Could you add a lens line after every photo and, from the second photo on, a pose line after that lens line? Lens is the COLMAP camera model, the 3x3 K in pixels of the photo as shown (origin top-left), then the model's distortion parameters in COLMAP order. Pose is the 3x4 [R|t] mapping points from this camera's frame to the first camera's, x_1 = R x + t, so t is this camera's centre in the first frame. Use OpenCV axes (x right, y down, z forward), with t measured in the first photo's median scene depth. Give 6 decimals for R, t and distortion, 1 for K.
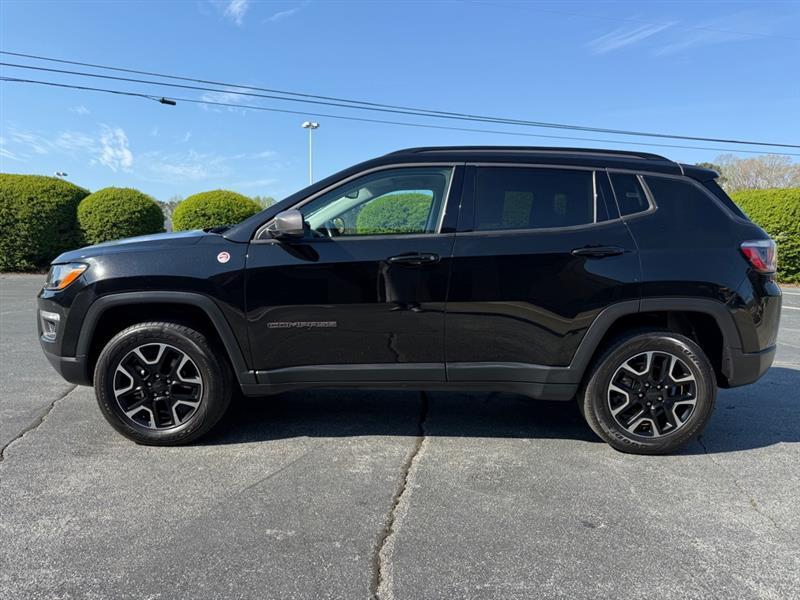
lens RADIAL K [[570.7, 0, 399.0], [0, 570.7, 300.6], [0, 0, 1]] dist [0.012084, -0.012751]
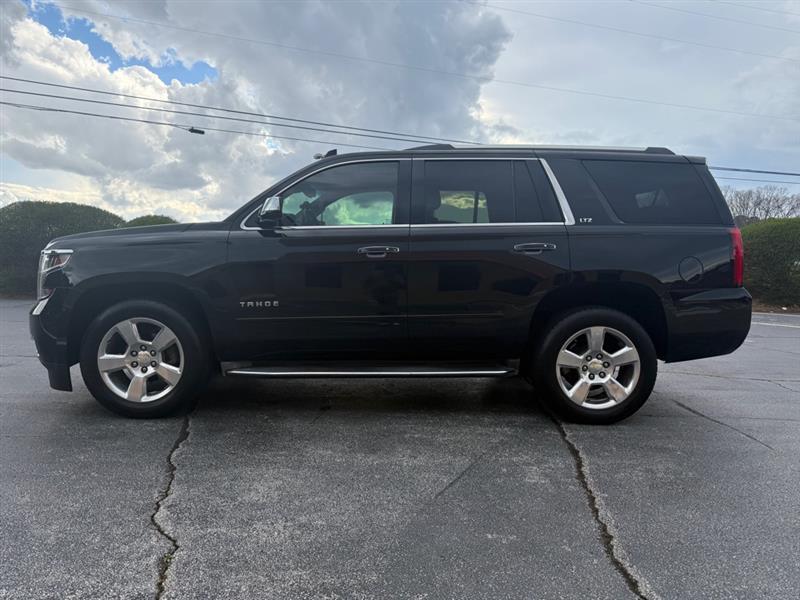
lens RADIAL K [[570.7, 0, 399.0], [0, 570.7, 300.6], [0, 0, 1]] dist [0.012084, -0.012751]
pose [[0.999992, 0.002670, 0.002836, -0.353328], [-0.002523, 0.998718, -0.050559, 0.038954], [-0.002968, 0.050552, 0.998717, -0.017792]]
